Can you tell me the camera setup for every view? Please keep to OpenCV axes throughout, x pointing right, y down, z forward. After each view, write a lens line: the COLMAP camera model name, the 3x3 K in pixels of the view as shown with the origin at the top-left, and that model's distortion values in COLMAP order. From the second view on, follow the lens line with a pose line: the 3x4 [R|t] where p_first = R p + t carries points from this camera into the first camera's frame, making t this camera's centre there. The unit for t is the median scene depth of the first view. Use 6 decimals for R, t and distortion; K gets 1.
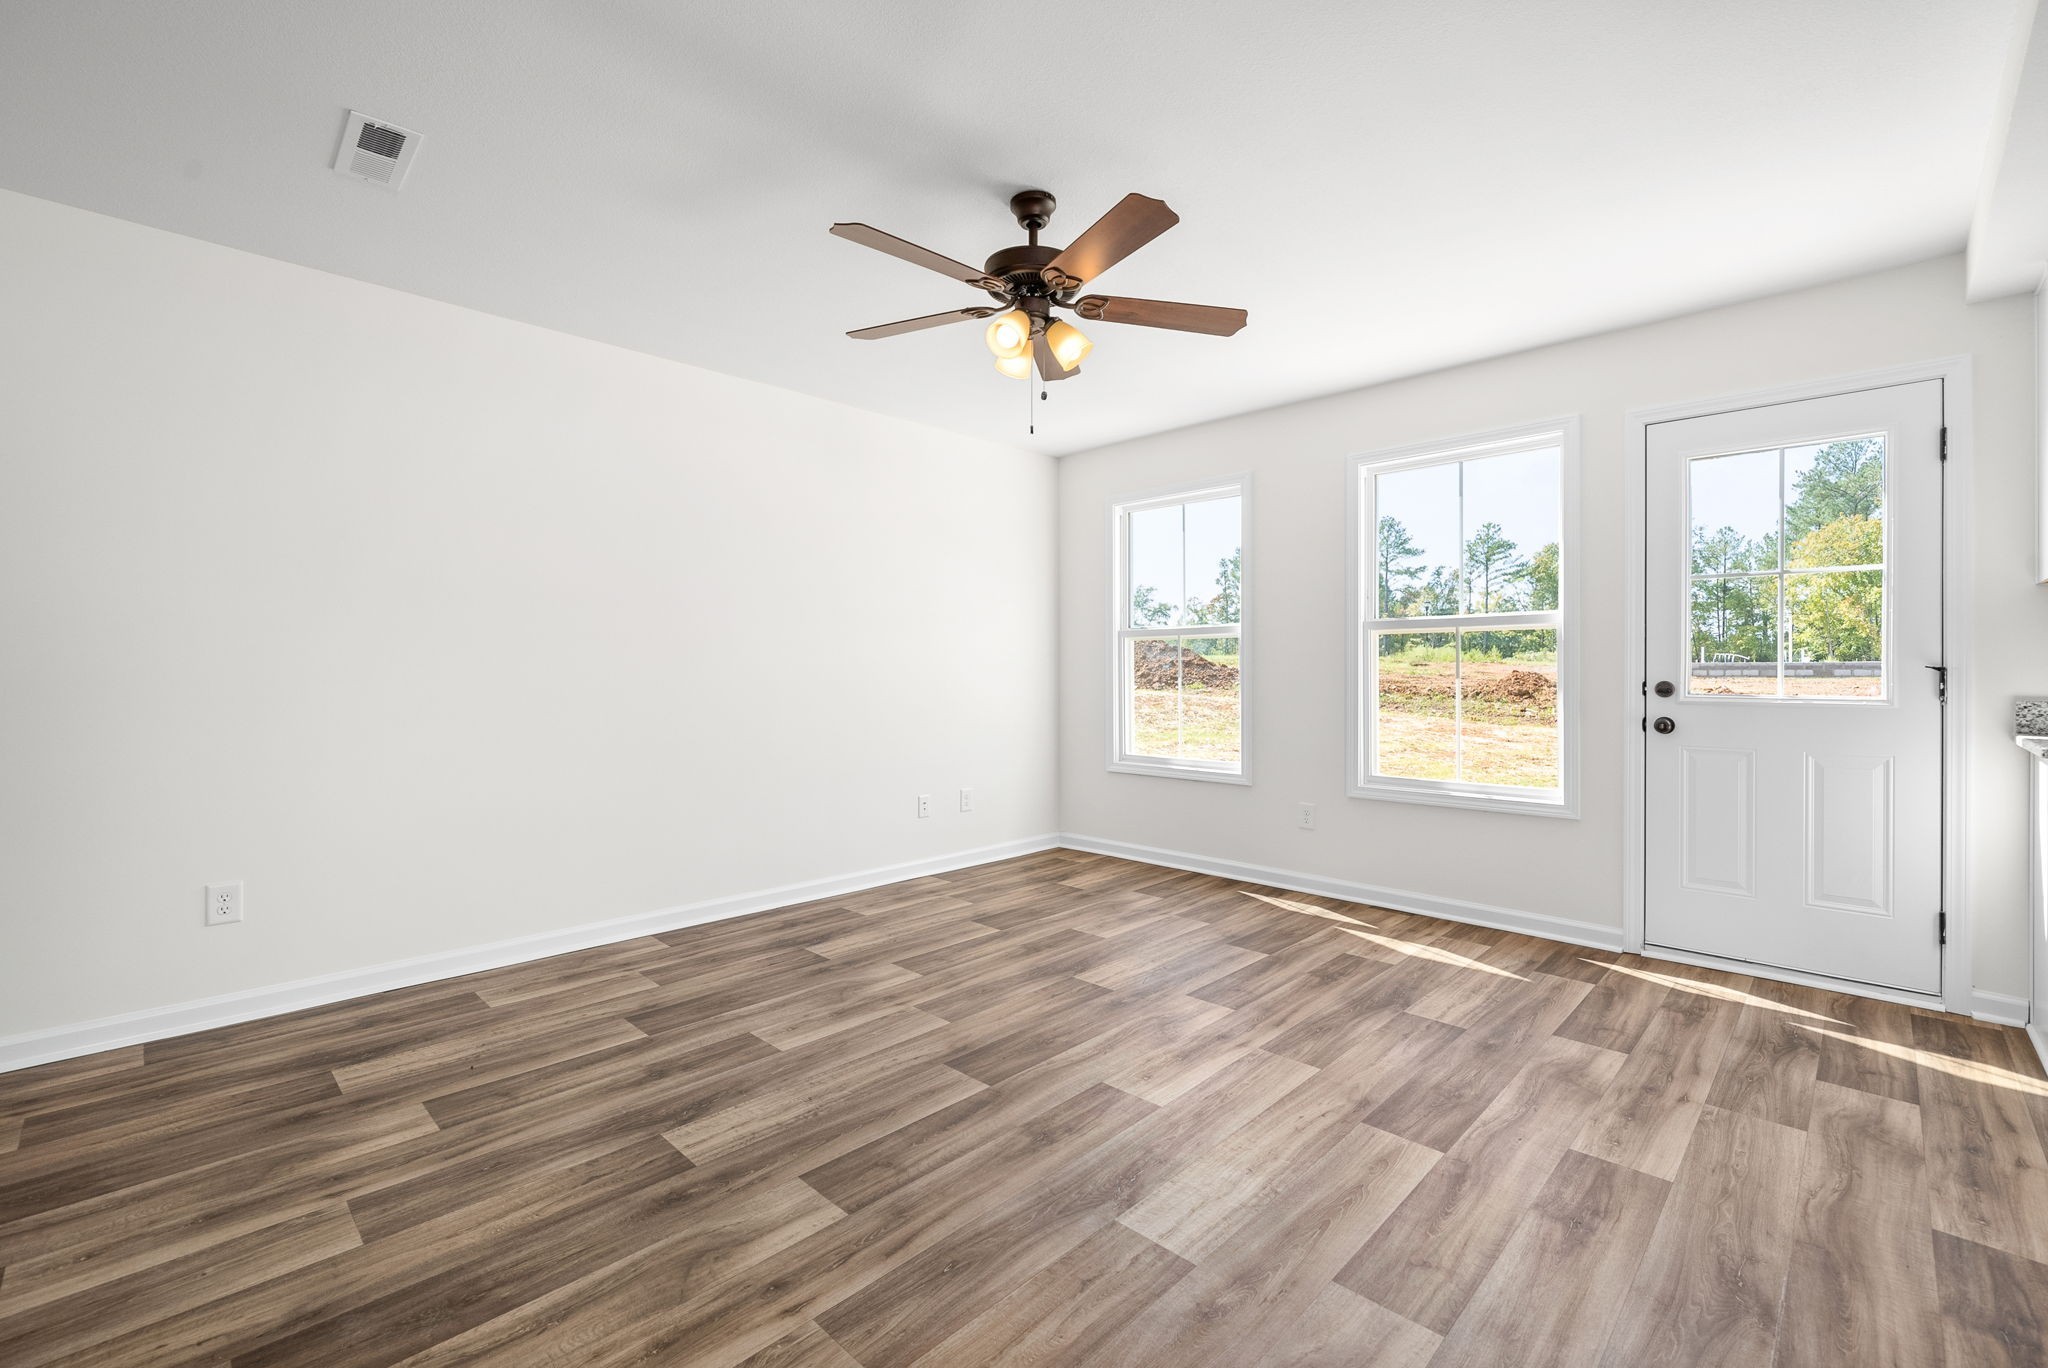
lens RADIAL K [[865.6, 0, 1018.0], [0, 865.6, 690.8], [0, 0, 1]] dist [-0.003760, -0.000066]
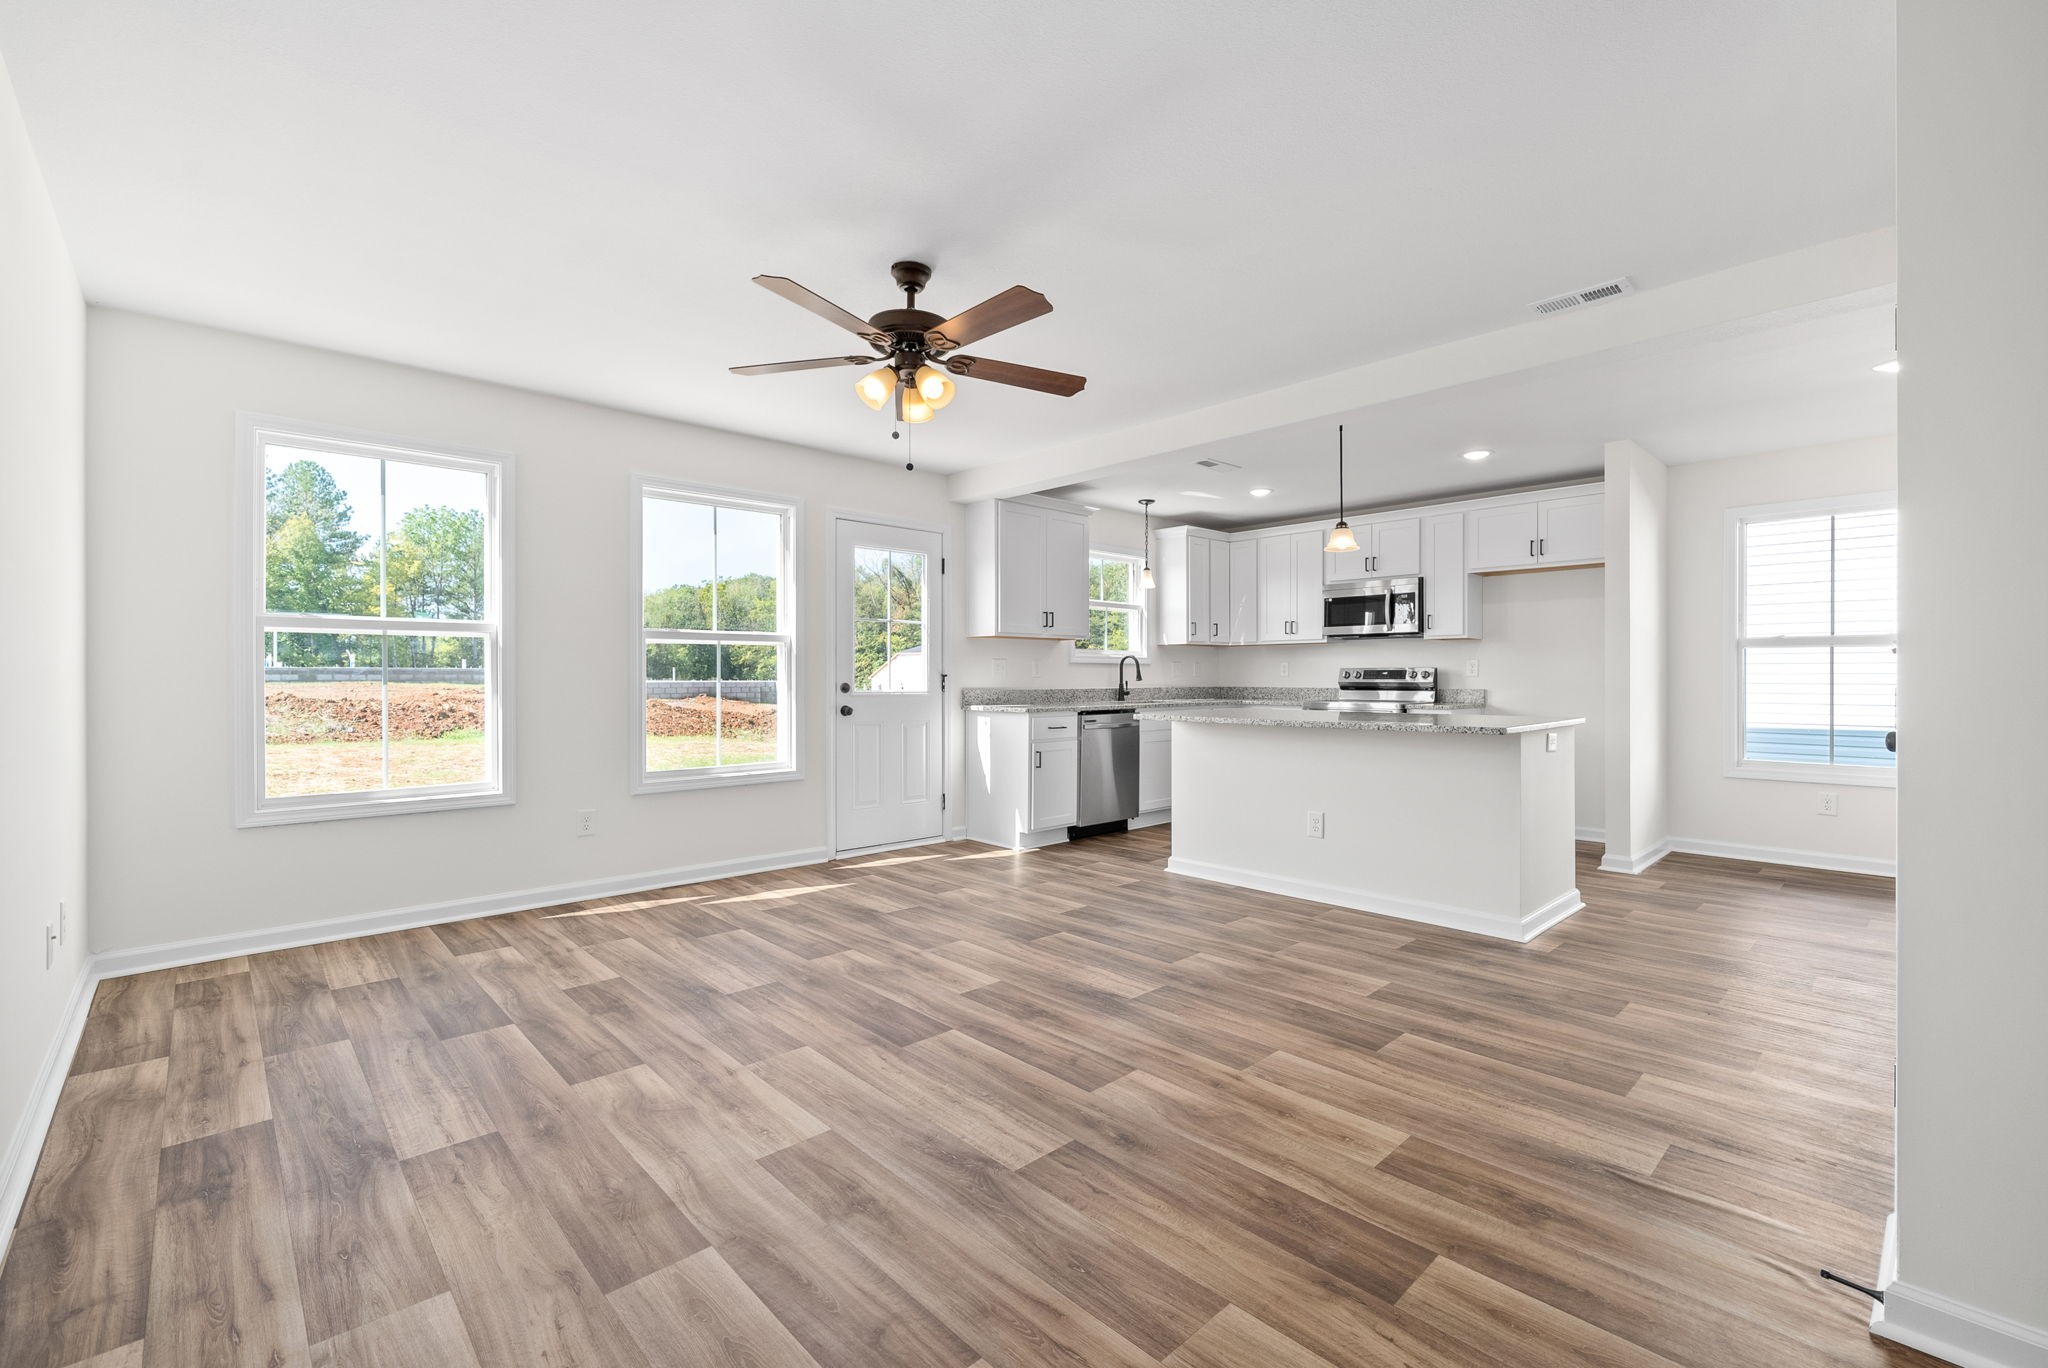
lens RADIAL K [[888.1, 0, 1024.0], [0, 888.1, 684.0], [0, 0, 1]] dist [-0.002161, -0.000222]
pose [[0.046988, -0.008713, 0.998857, -0.858245], [0.022194, 0.999724, 0.007677, -0.014194], [-0.998649, 0.021808, 0.047168, 0.582976]]
